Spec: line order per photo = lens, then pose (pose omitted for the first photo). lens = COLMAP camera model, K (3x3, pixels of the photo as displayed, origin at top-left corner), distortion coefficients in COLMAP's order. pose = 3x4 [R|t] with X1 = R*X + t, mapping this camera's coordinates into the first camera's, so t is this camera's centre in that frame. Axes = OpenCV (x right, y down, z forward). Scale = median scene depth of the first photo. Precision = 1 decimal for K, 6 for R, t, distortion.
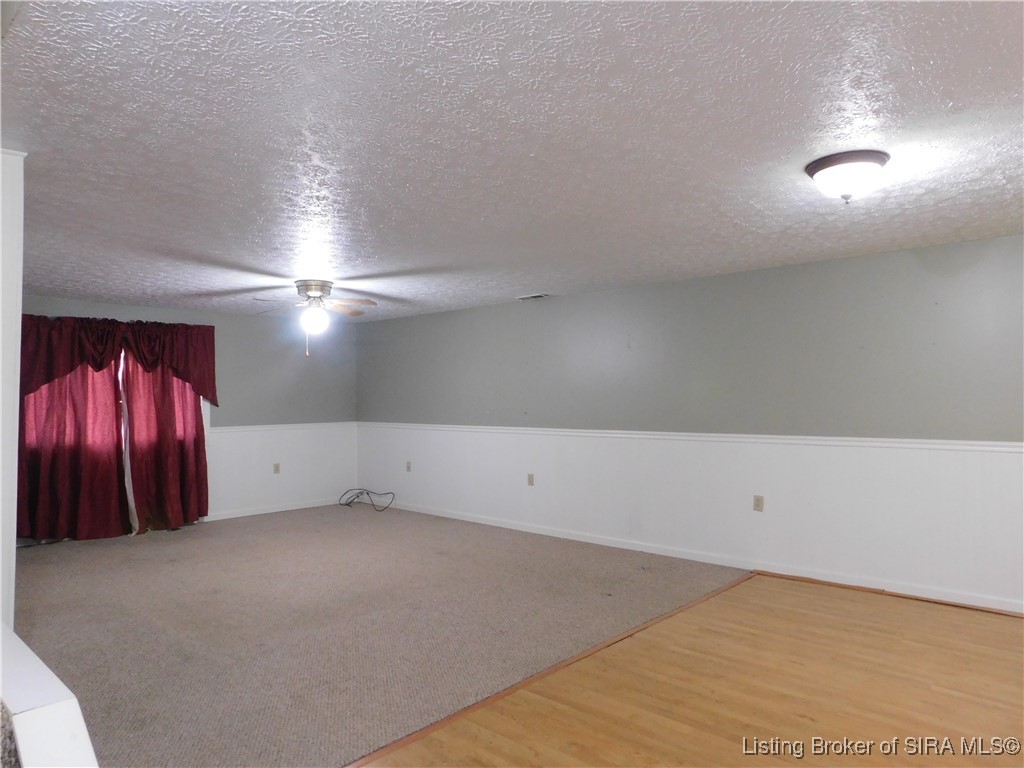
lens RADIAL K [[676.0, 0, 512.0], [0, 676.0, 384.0], [0, 0, 1]] dist [-0.076699, 0.065361]
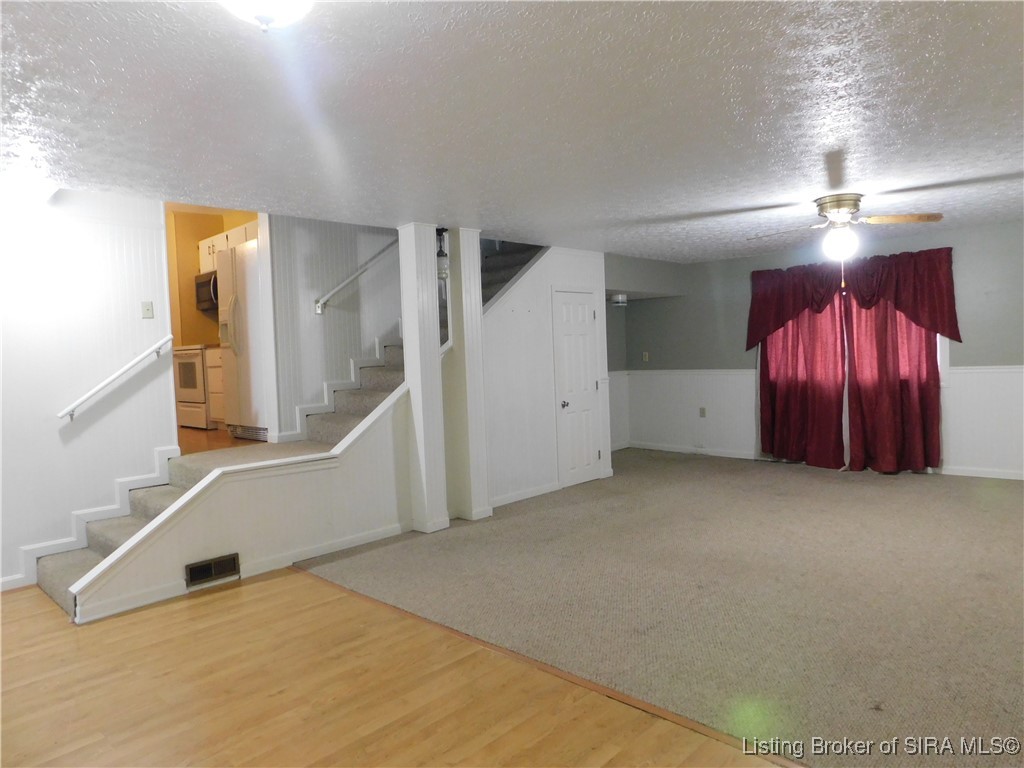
lens RADIAL K [[676.0, 0, 512.0], [0, 676.0, 384.0], [0, 0, 1]] dist [-0.076699, 0.065361]
pose [[-0.032718, 0.052500, -0.998085, 0.517088], [0.062474, 0.996774, 0.050383, 0.010645], [0.997510, -0.060706, -0.035892, 0.580688]]
